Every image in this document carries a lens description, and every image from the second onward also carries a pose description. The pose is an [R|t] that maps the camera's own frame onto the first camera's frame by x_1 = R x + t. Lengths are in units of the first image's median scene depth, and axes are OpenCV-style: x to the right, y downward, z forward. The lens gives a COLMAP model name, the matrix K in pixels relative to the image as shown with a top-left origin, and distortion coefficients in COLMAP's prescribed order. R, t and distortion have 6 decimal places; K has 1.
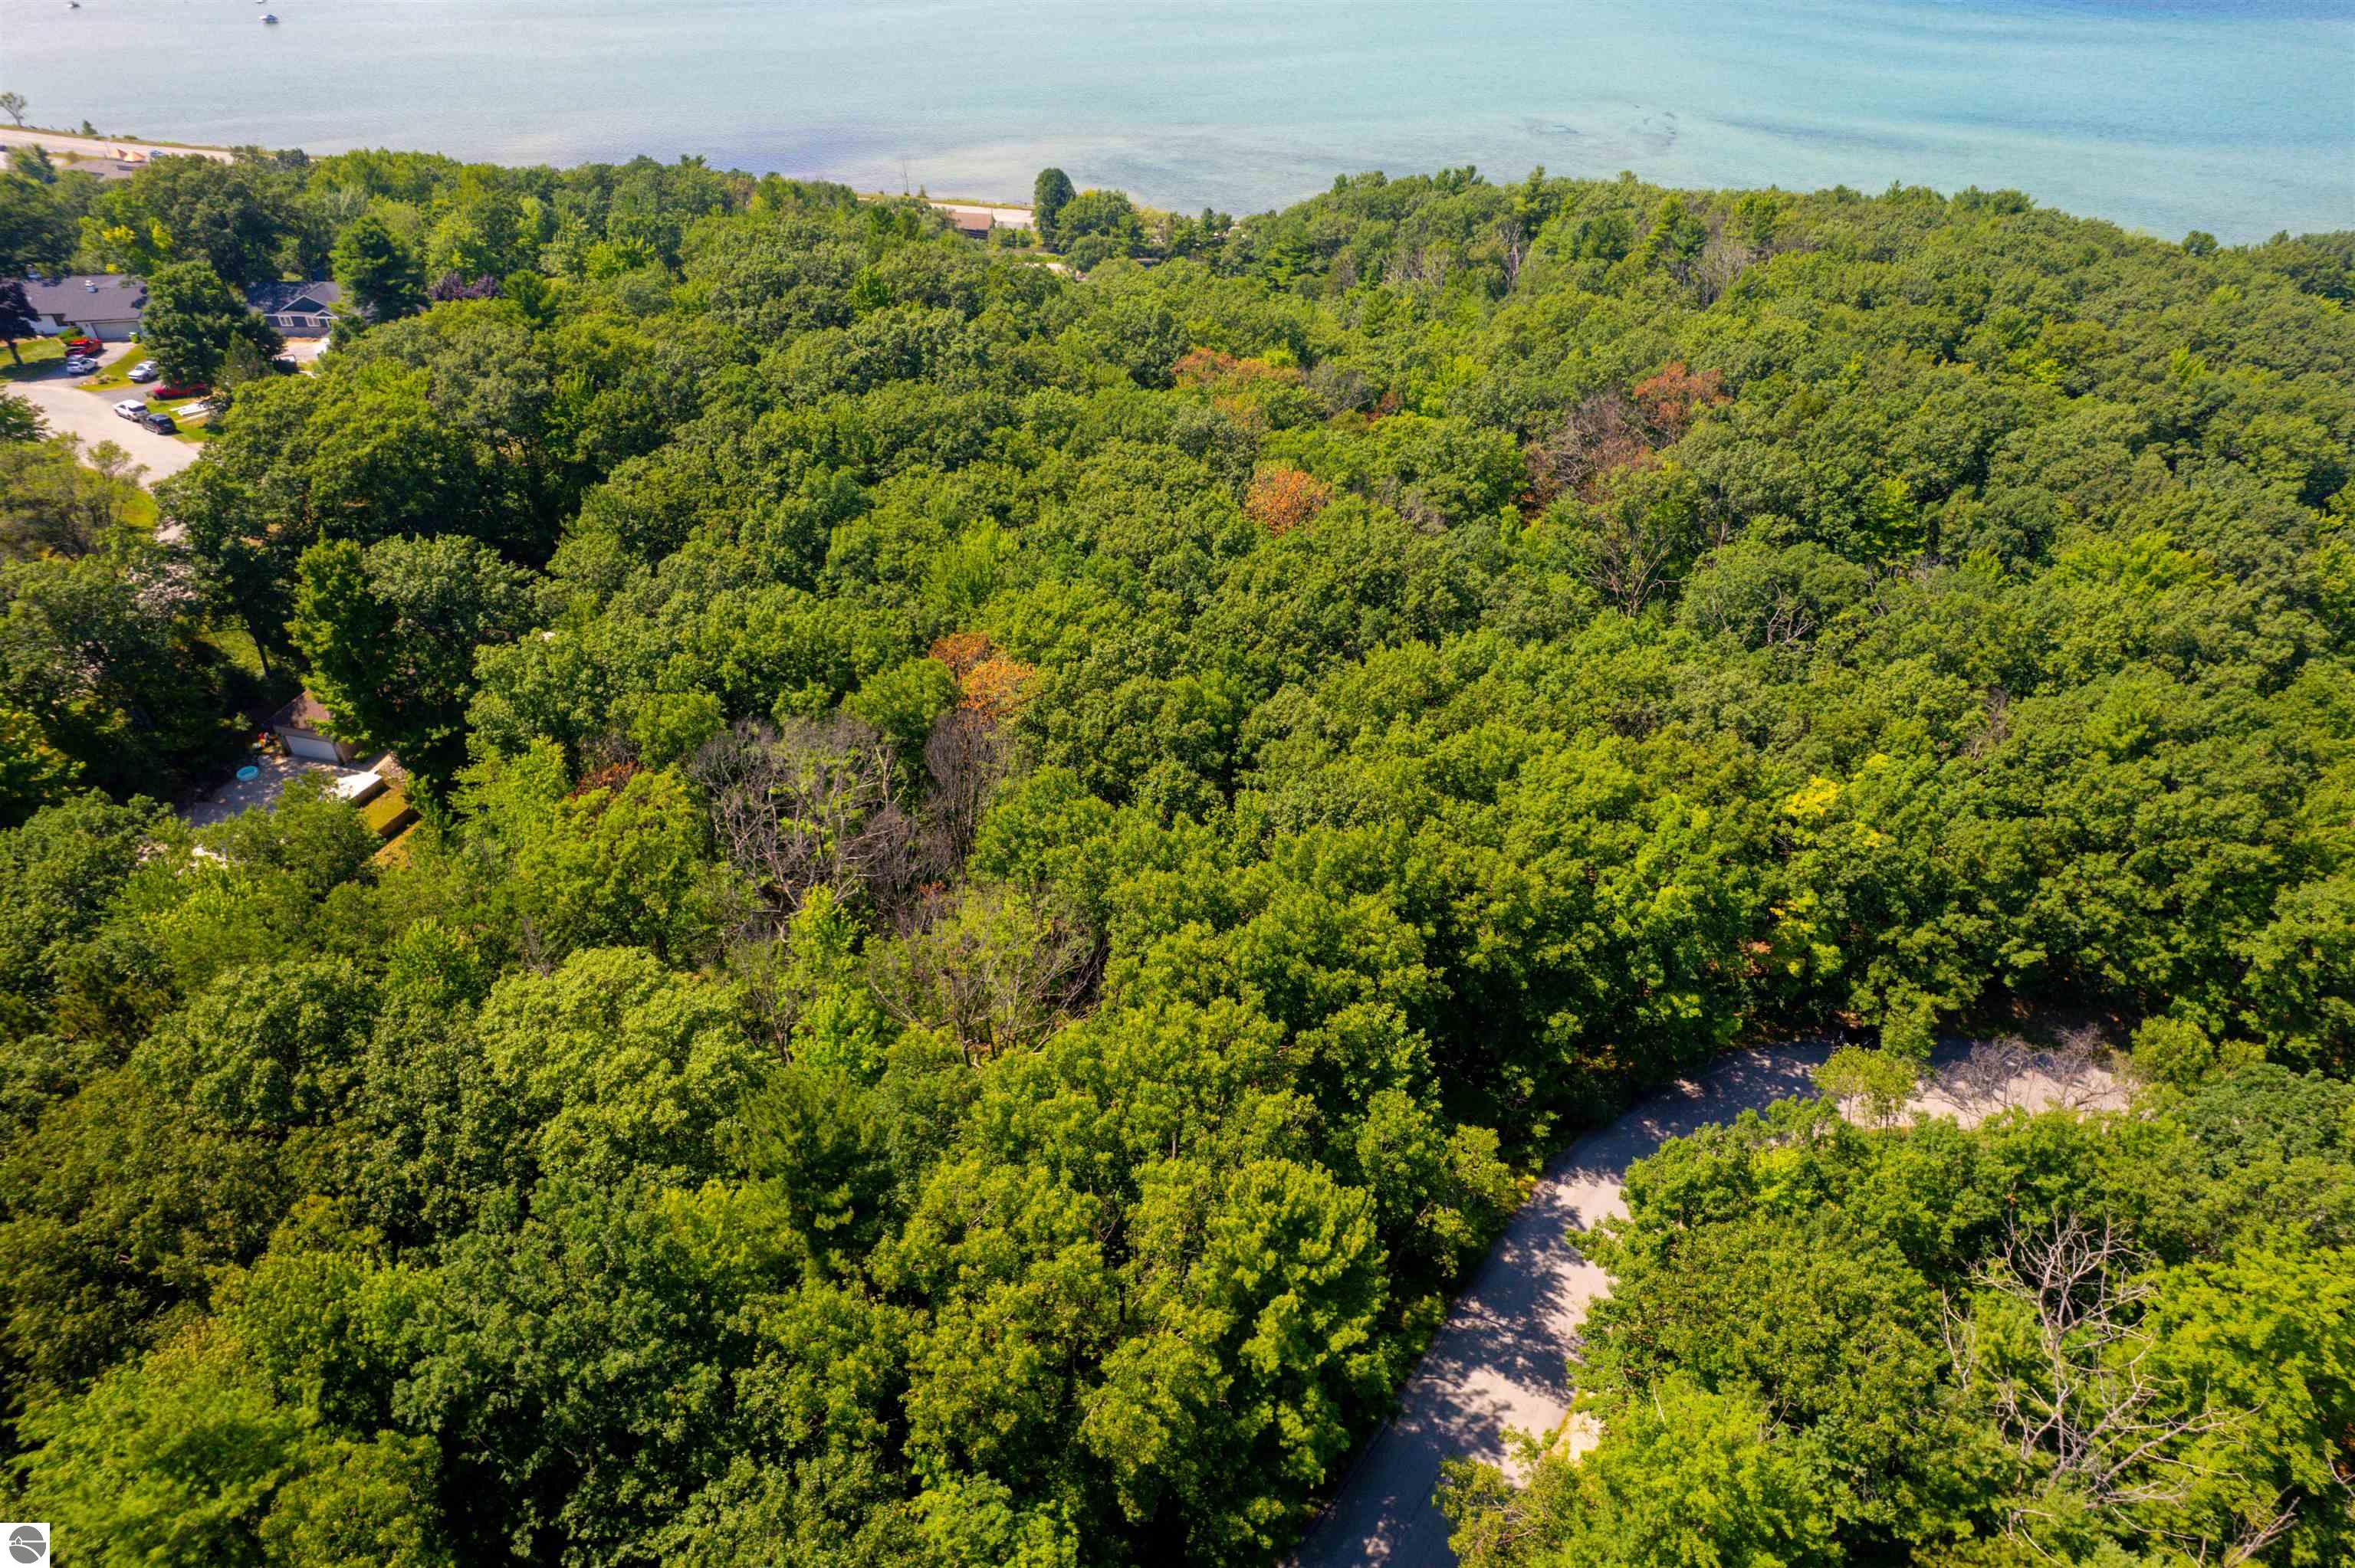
lens RADIAL K [[1507.0, 0, 1192.4], [0, 1507.0, 788.6], [0, 0, 1]] dist [-0.081663, 0.074004]
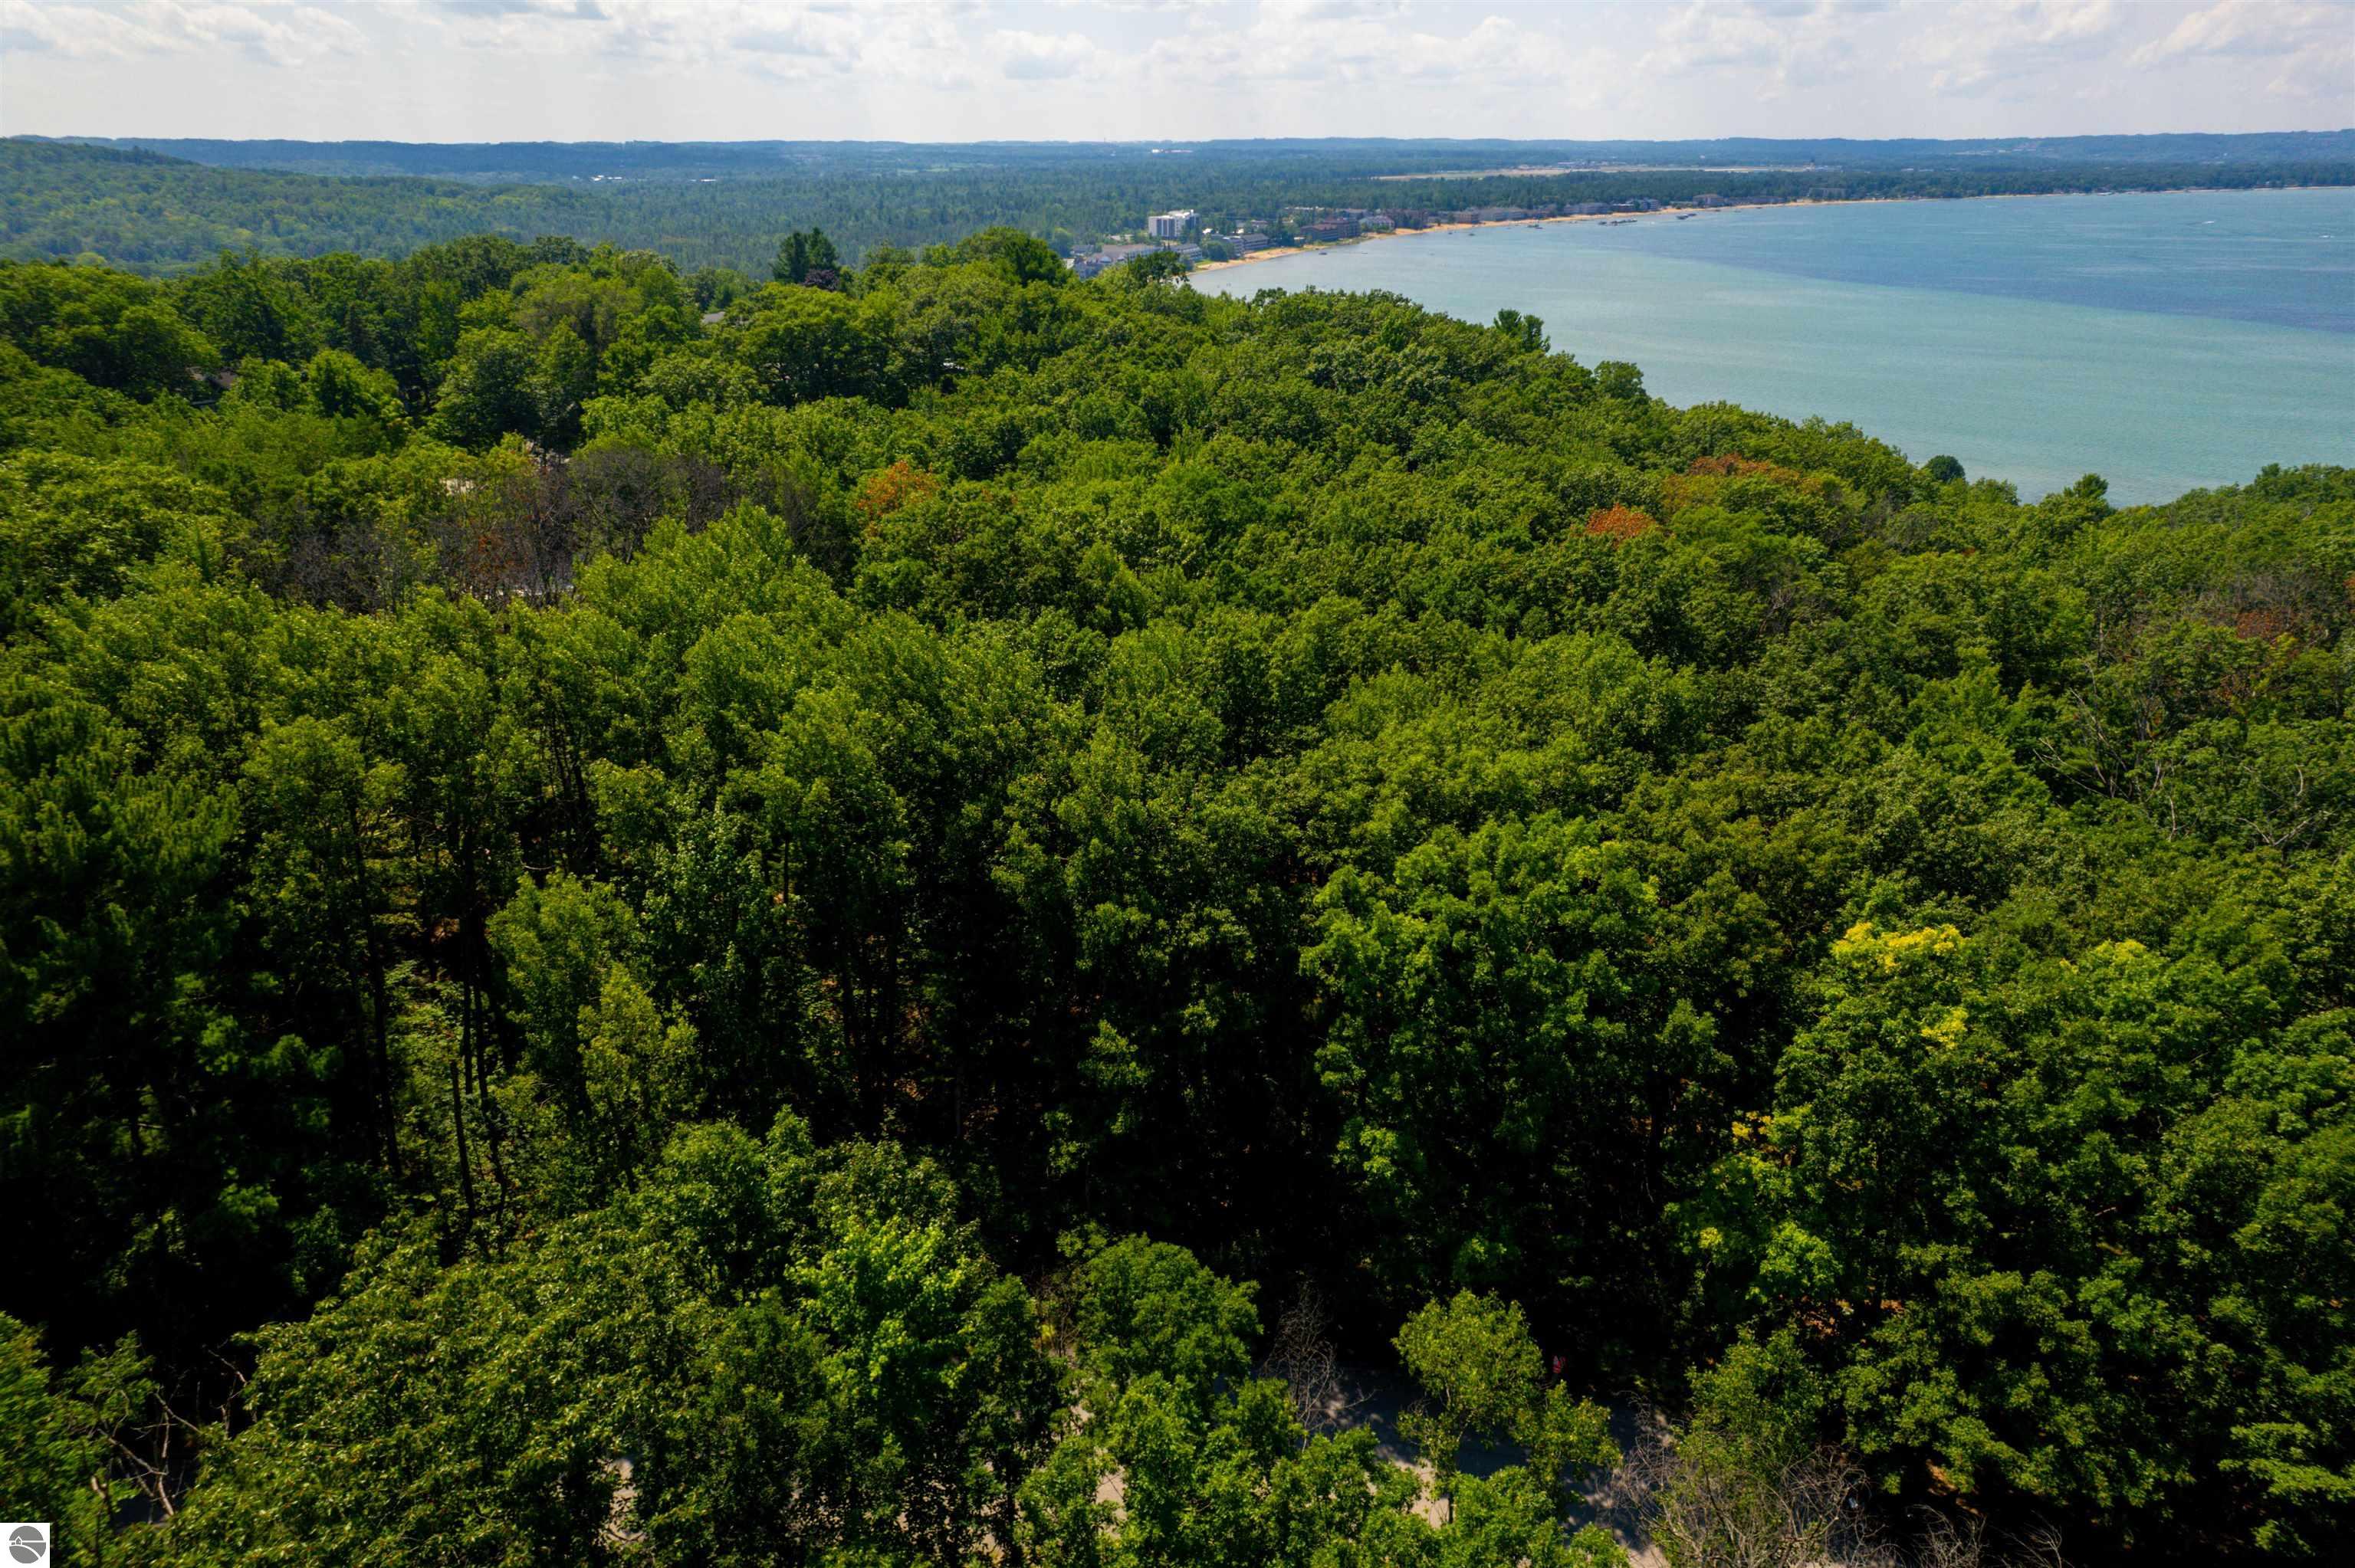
lens RADIAL K [[1504.6, 0, 1193.5], [0, 1504.6, 786.1], [0, 0, 1]] dist [-0.076939, 0.070288]
pose [[0.758579, 0.254962, -0.599628, 0.526429], [-0.389075, 0.915433, -0.102970, 0.100569], [0.522665, 0.311411, 0.793627, 0.478380]]
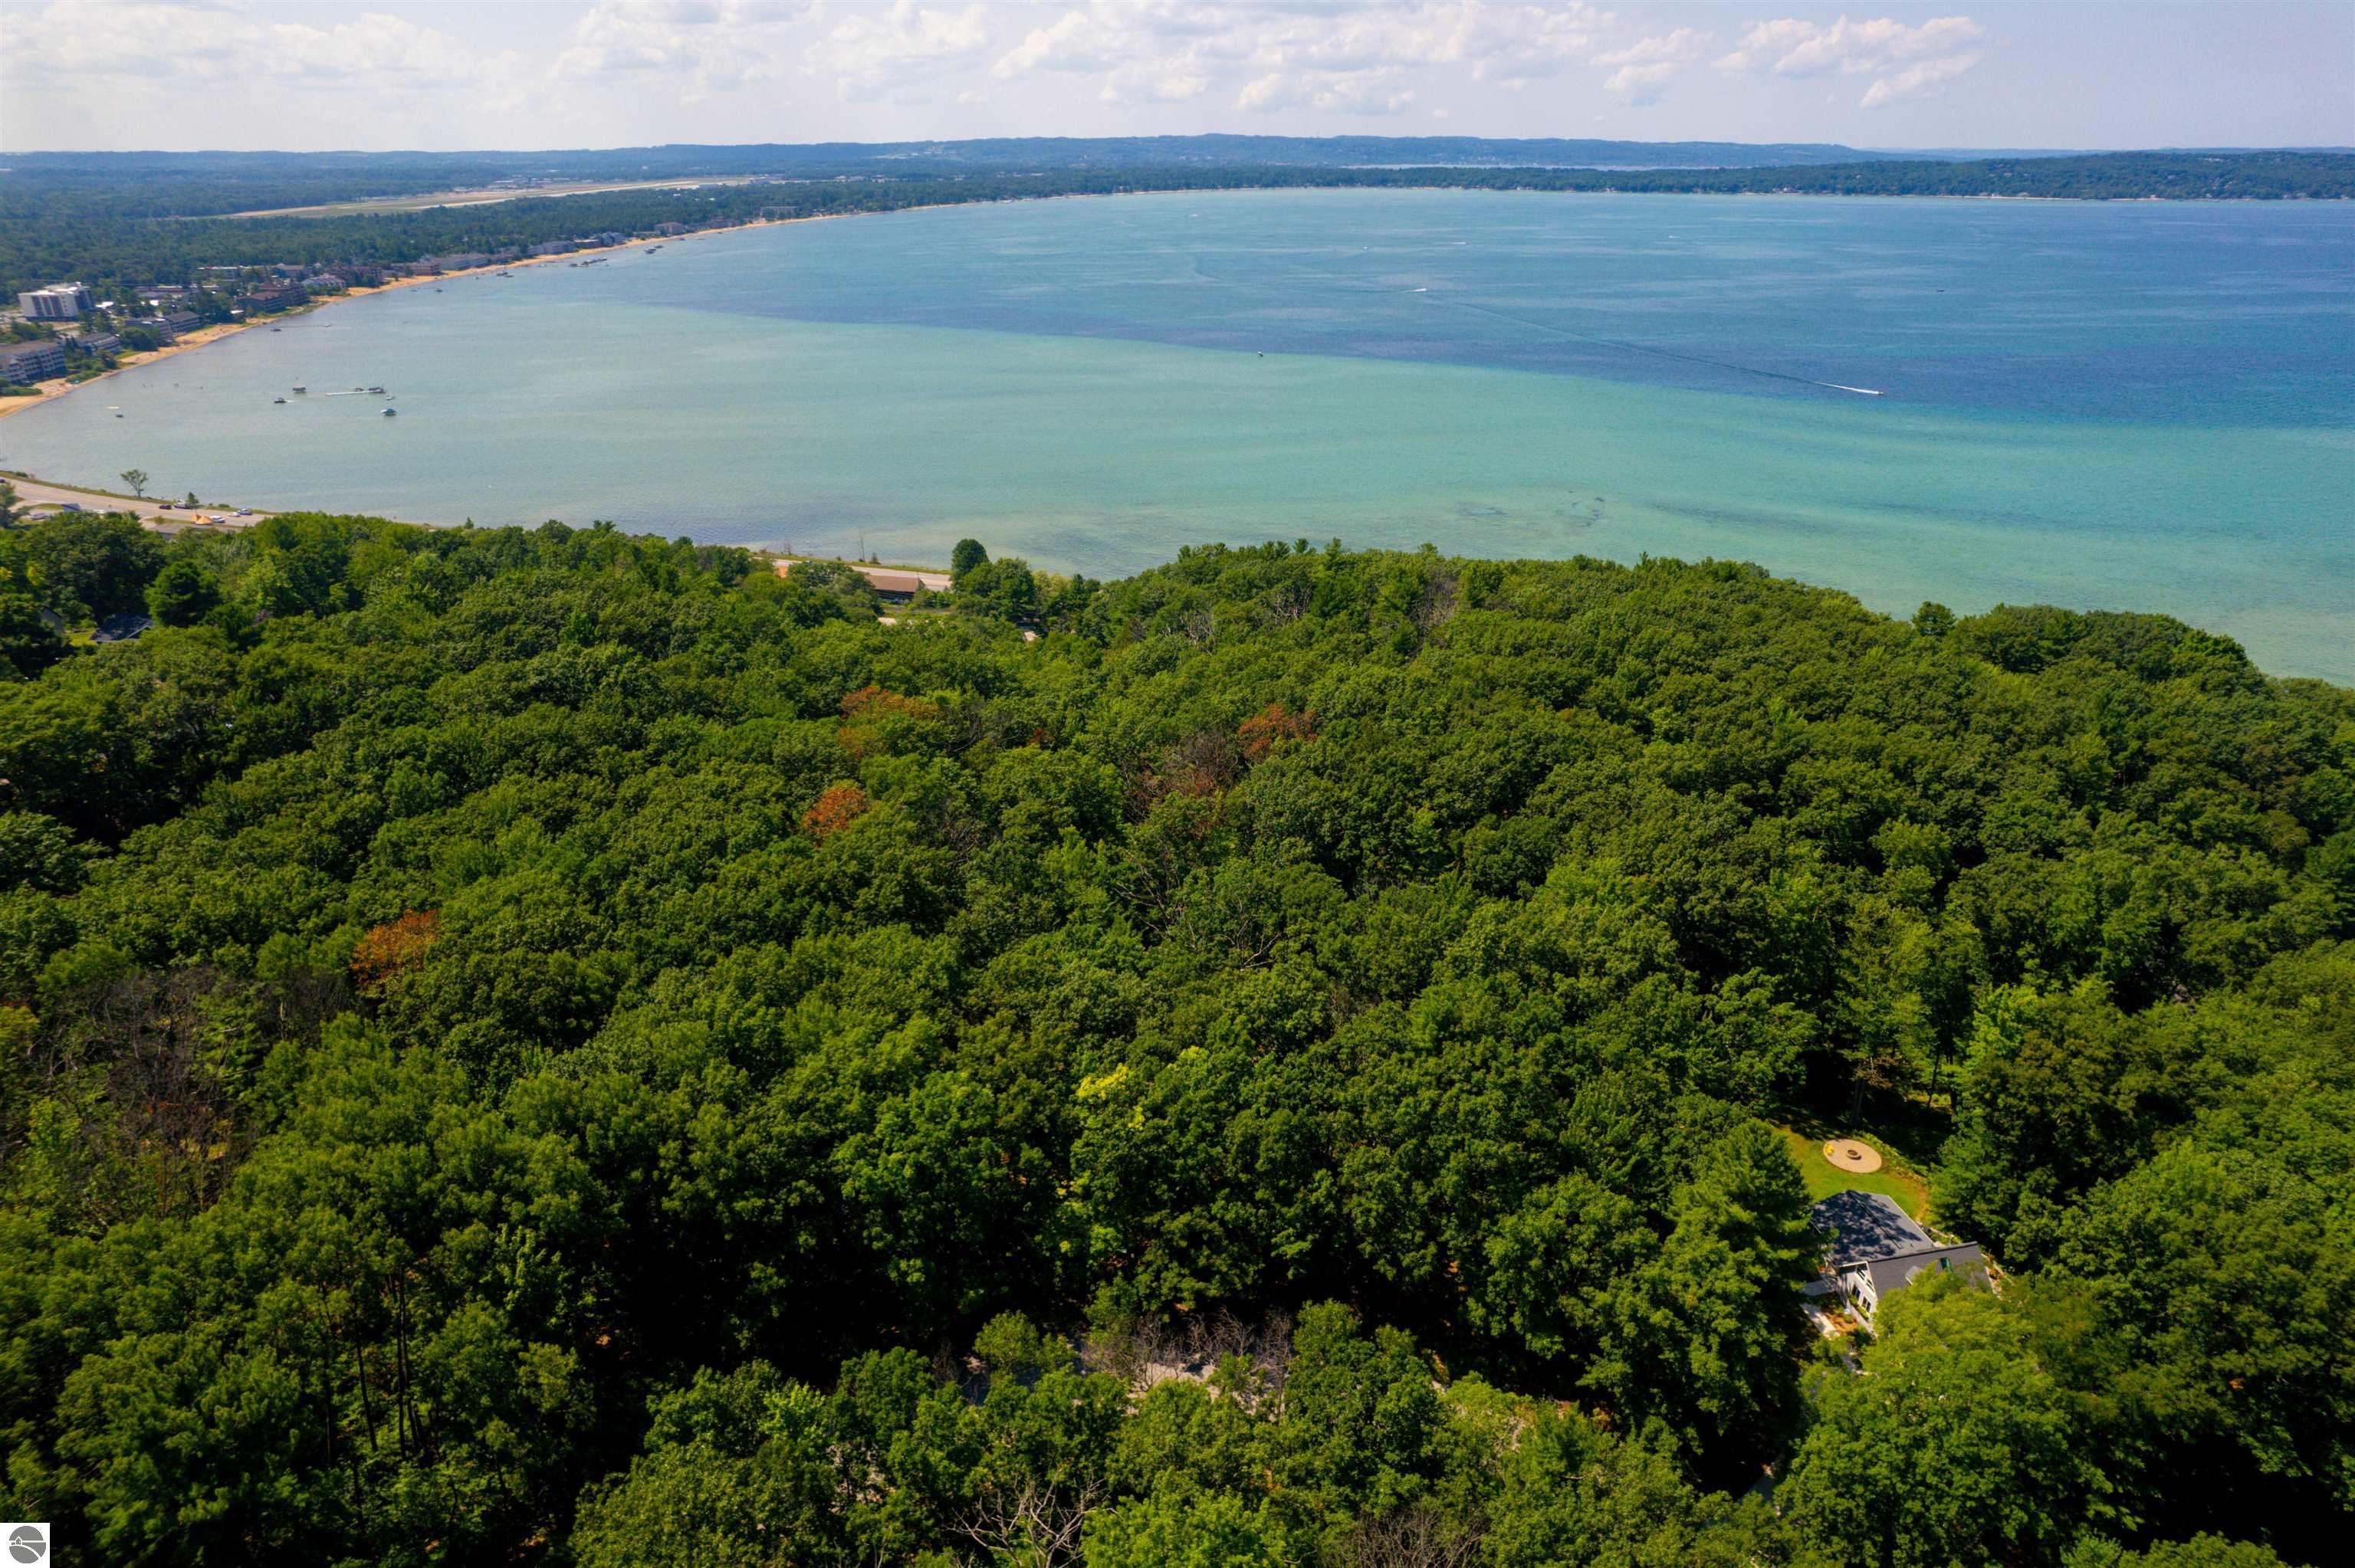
lens RADIAL K [[1507.0, 0, 1192.4], [0, 1507.0, 788.6], [0, 0, 1]] dist [-0.081663, 0.074004]
pose [[0.997397, 0.024632, -0.067772, 0.552357], [-0.039802, 0.971765, -0.232571, 0.048997], [0.060130, 0.234663, 0.970215, -0.078954]]
